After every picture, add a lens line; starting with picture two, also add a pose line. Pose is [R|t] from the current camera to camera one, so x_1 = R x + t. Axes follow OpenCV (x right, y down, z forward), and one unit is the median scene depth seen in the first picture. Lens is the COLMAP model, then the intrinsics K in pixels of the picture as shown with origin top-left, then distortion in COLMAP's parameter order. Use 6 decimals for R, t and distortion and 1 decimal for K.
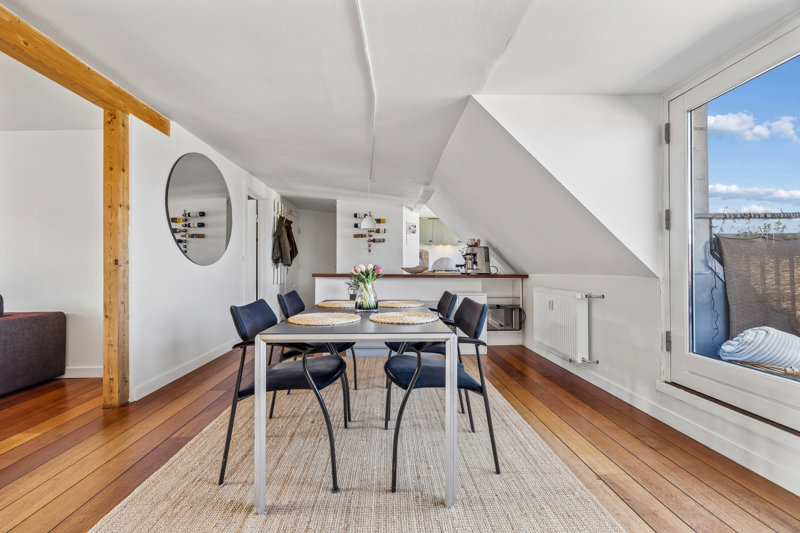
lens RADIAL K [[318.3, 0, 400.0], [0, 318.3, 266.5], [0, 0, 1]] dist [0.000691, 0.000014]
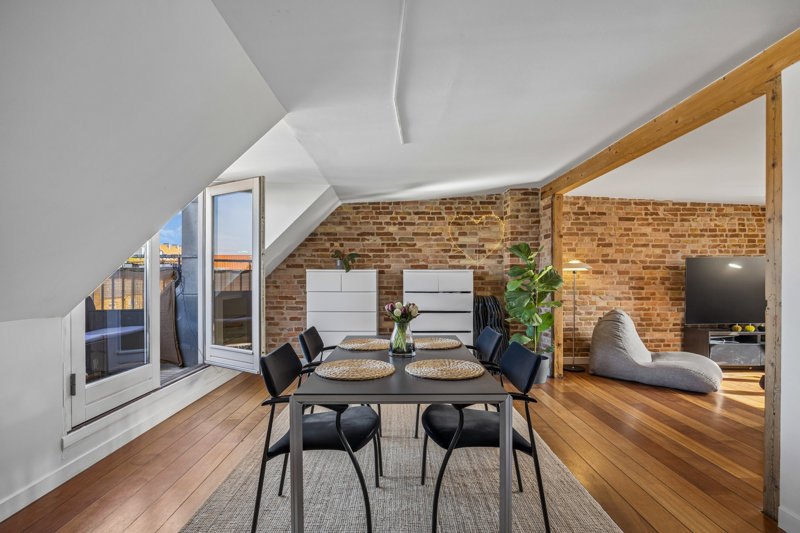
lens RADIAL K [[386.5, 0, 401.9], [0, 386.5, 276.3], [0, 0, 1]] dist [-0.002800, -0.000991]
pose [[-0.999487, -0.003277, 0.031845, -0.049068], [-0.003578, 0.999949, -0.009417, -0.025453], [-0.031813, -0.009526, -0.999448, 0.765973]]
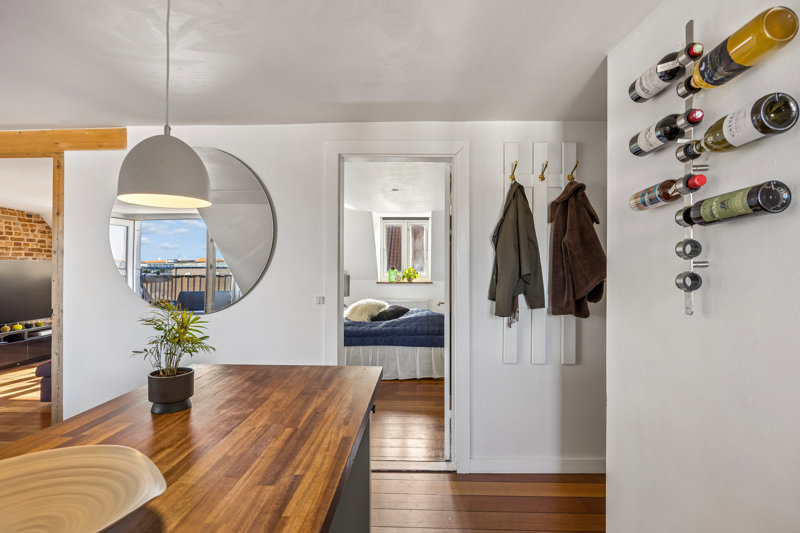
lens RADIAL K [[419.7, 0, 410.7], [0, 419.7, 267.2], [0, 0, 1]] dist [-0.010947, -0.000649]
pose [[-0.079557, -0.000845, -0.996830, 0.117321], [0.004878, 0.999987, -0.001237, -0.057737], [0.996818, -0.004961, -0.079552, 0.897444]]
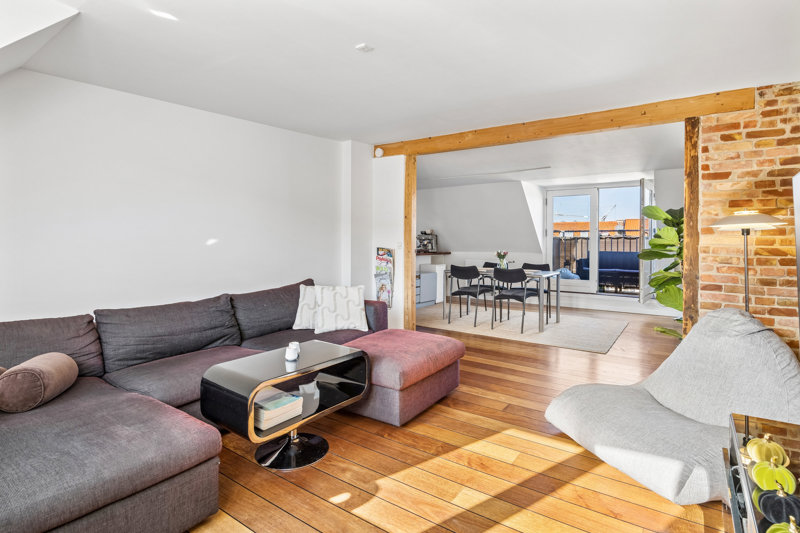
lens RADIAL K [[413.2, 0, 400.0], [0, 413.2, 266.5], [0, 0, 1]] dist [-0.002106, -0.000099]
pose [[0.614227, -0.046278, 0.787771, -1.065122], [-0.012465, 0.997585, 0.068323, -0.031788], [-0.789031, -0.051786, 0.612167, -0.090744]]
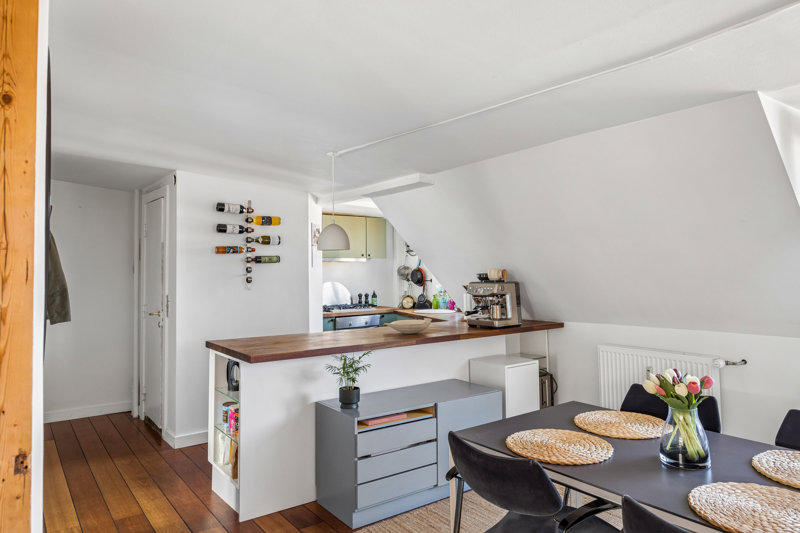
lens RADIAL K [[530.7, 0, 399.4], [0, 530.7, 246.6], [0, 0, 1]] dist [-0.003019, -0.001577]
pose [[0.827006, 0.012935, 0.562045, -0.366606], [0.009748, 0.999255, -0.037341, -0.069118], [-0.562109, 0.036360, 0.826264, 0.193753]]
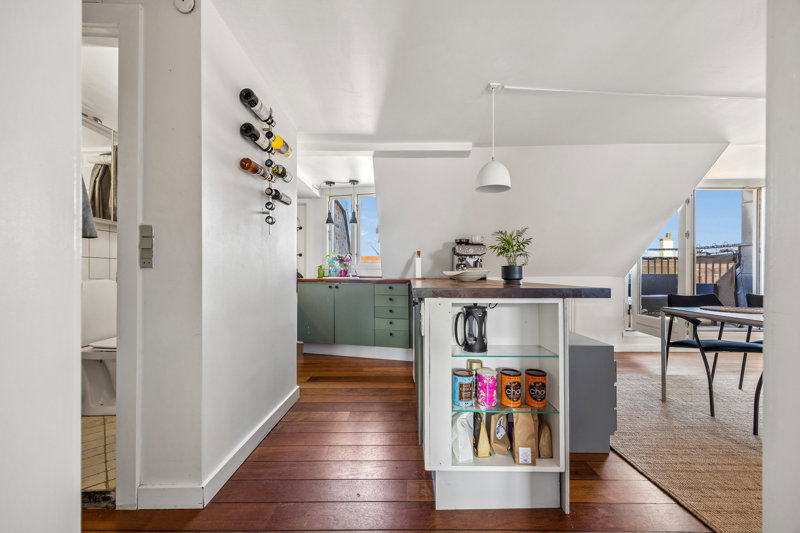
lens RADIAL K [[318.3, 0, 400.0], [0, 318.3, 266.5], [0, 0, 1]] dist [0.000691, 0.000014]
pose [[0.066727, 0.013926, 0.997674, -0.431030], [-0.010761, 0.999854, -0.013237, 0.002449], [-0.997713, -0.009853, 0.066868, 0.839229]]
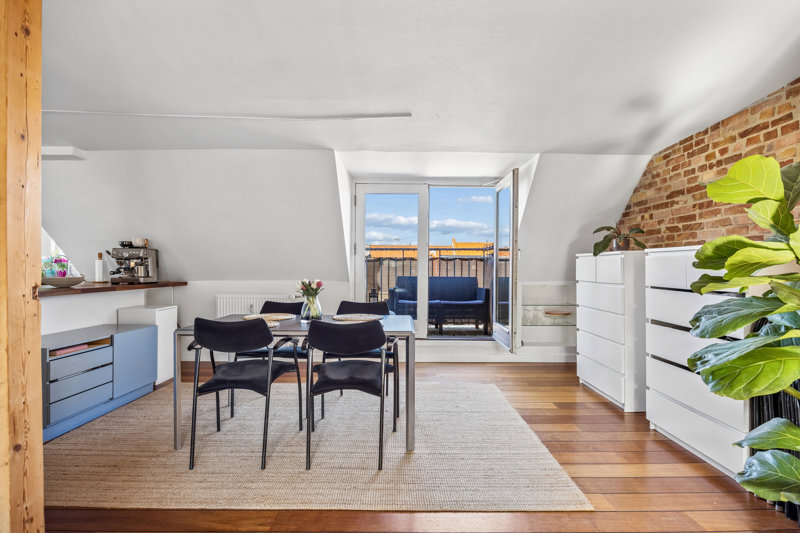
lens RADIAL K [[419.7, 0, 410.7], [0, 419.7, 267.2], [0, 0, 1]] dist [-0.010947, -0.000649]
pose [[0.038146, -0.001544, 0.999271, -0.559186], [-0.015642, 0.999875, 0.002142, -0.021066], [-0.999150, -0.015712, 0.038117, 0.224916]]
